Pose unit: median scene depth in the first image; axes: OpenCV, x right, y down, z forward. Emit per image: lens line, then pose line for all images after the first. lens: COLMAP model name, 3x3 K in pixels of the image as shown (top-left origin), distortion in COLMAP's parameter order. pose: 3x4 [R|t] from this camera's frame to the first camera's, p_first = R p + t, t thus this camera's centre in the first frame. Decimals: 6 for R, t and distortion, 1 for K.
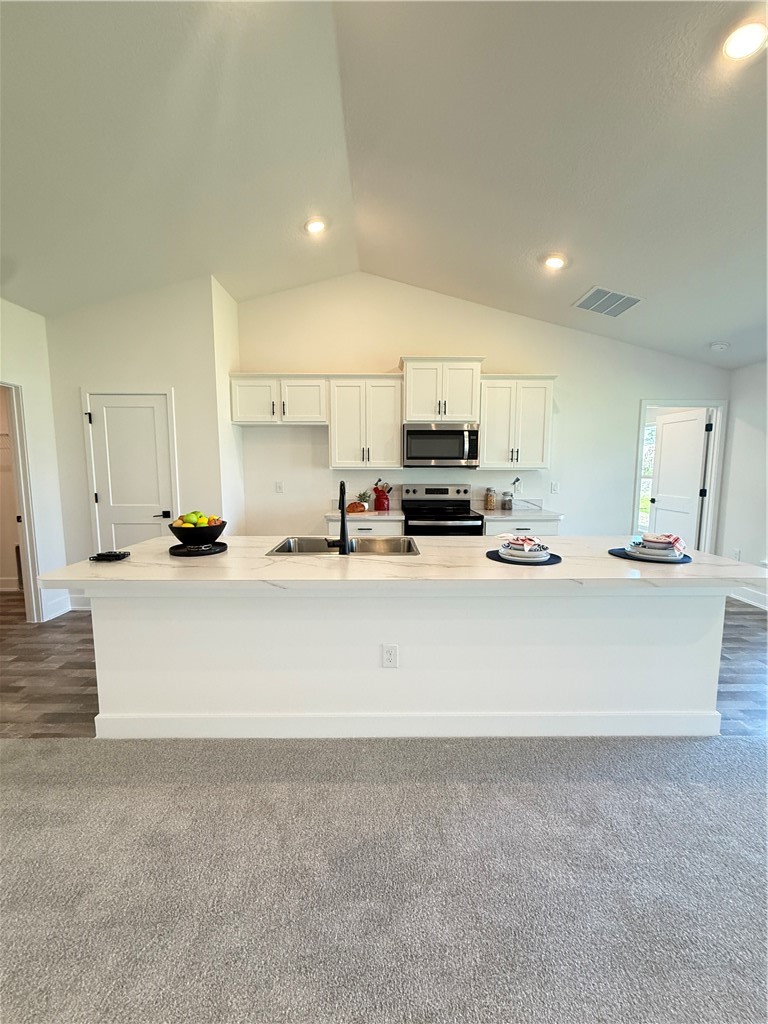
lens RADIAL K [[410.9, 0, 385.3], [0, 410.9, 508.3], [0, 0, 1]] dist [-0.000300, 0.000116]
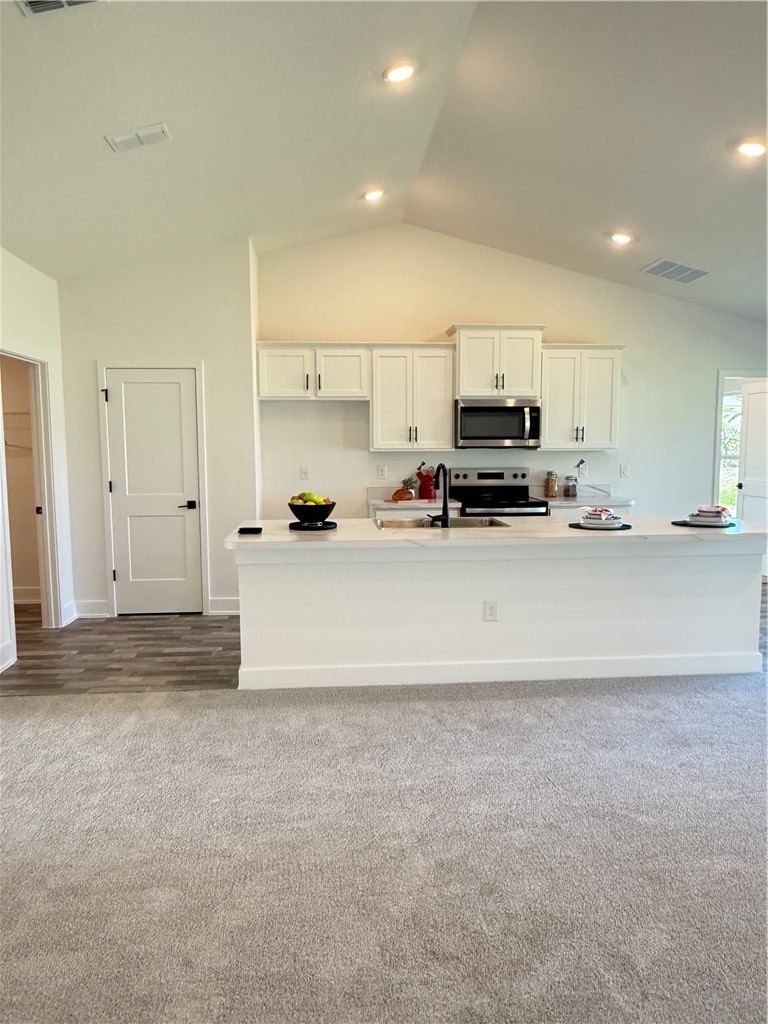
lens RADIAL K [[714.0, 0, 384.0], [0, 714.0, 512.0], [0, 0, 1]] dist [0.000711, -0.001269]
pose [[0.997592, -0.013313, 0.068068, -0.218139], [0.013519, 0.999905, -0.002562, 0.038126], [-0.068028, 0.003476, 0.997677, -0.518478]]
